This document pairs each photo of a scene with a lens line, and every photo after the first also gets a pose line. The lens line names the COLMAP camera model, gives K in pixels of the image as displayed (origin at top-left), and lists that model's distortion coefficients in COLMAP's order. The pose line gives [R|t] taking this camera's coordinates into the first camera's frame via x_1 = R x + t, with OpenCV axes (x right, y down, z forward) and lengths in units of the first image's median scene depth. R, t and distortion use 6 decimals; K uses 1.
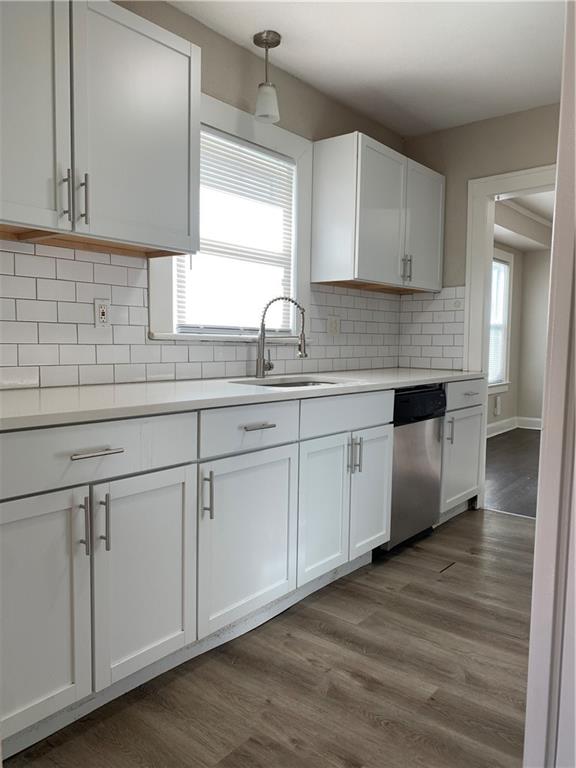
lens RADIAL K [[586.1, 0, 286.0], [0, 586.1, 383.7], [0, 0, 1]] dist [0.038500, -0.041802]
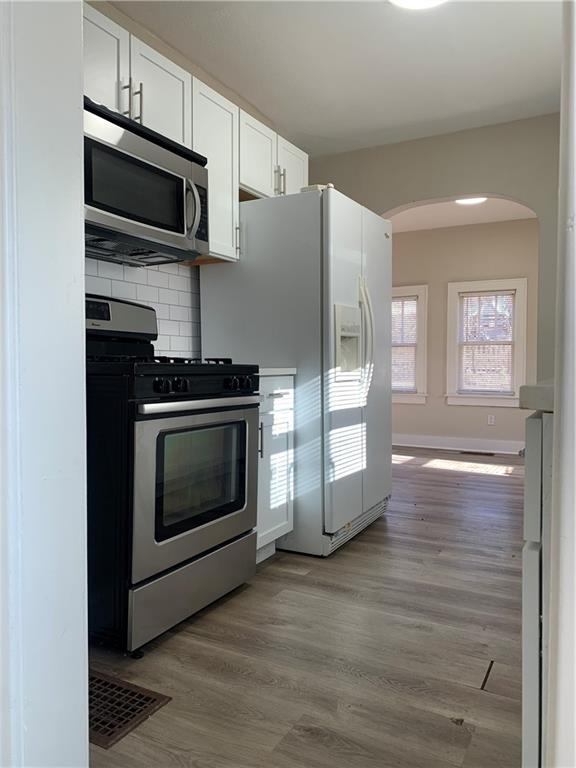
lens RADIAL K [[586.1, 0, 279.5], [0, 586.1, 379.2], [0, 0, 1]] dist [0.038500, -0.041802]
pose [[-0.986529, -0.013232, -0.163052, 0.677407], [-0.030094, 0.994392, 0.101380, -0.056480], [0.160796, 0.104921, -0.981395, 1.759707]]
